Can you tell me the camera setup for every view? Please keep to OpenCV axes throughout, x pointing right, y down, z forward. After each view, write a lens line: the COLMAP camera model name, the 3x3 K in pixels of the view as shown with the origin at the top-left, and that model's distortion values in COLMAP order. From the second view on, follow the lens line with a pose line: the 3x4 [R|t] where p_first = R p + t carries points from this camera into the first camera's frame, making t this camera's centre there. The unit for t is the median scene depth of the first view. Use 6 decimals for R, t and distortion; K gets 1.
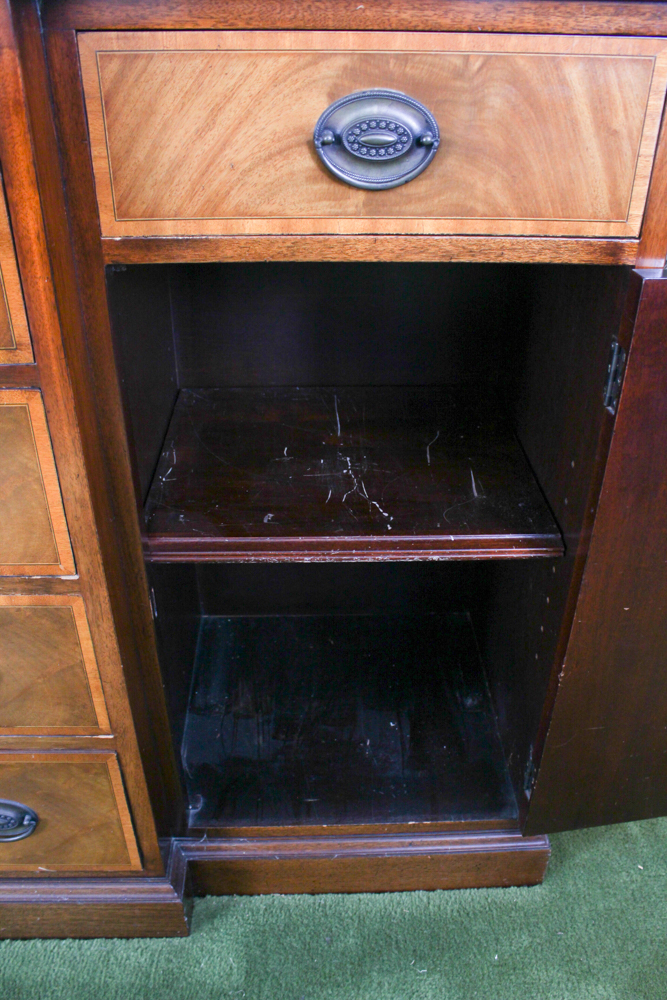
lens RADIAL K [[815.9, 0, 339.4], [0, 815.9, 499.9], [0, 0, 1]] dist [-0.152266, 0.121299]
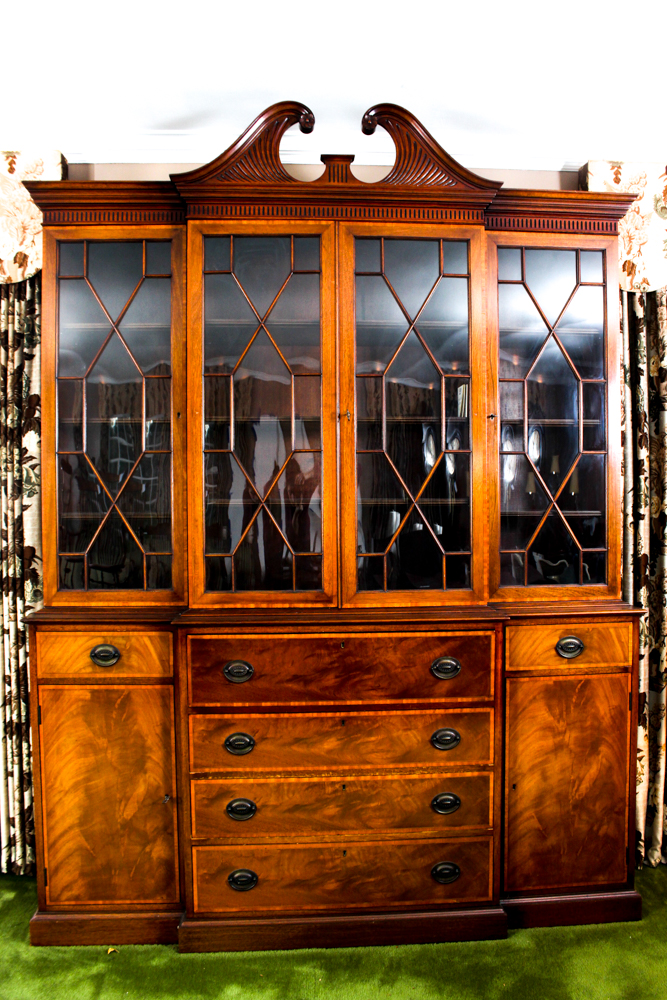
lens RADIAL K [[842.6, 0, 333.5], [0, 842.6, 500.0], [0, 0, 1]] dist [-0.169984, 0.147818]
pose [[0.999459, -0.017295, 0.027966, -1.324723], [0.029467, 0.848506, -0.528365, 1.194698], [-0.014592, 0.528904, 0.848556, -3.179799]]
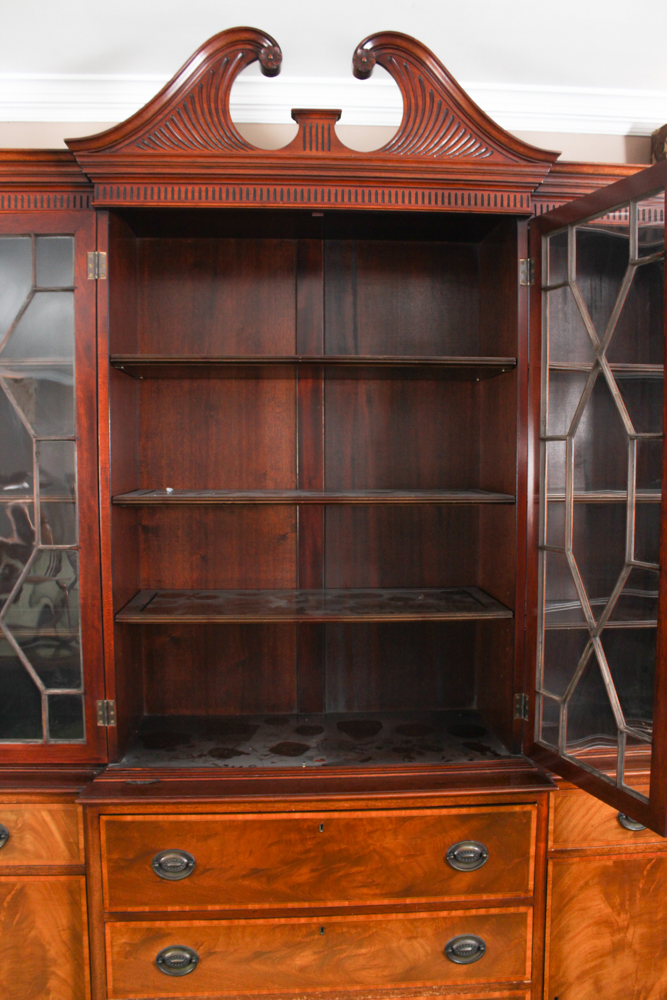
lens RADIAL K [[815.9, 0, 339.4], [0, 815.9, 499.9], [0, 0, 1]] dist [-0.152266, 0.121299]
pose [[0.999321, -0.015651, 0.033362, -1.184019], [0.029890, 0.873770, -0.485420, -0.064929], [-0.021553, 0.486088, 0.873644, -2.247287]]
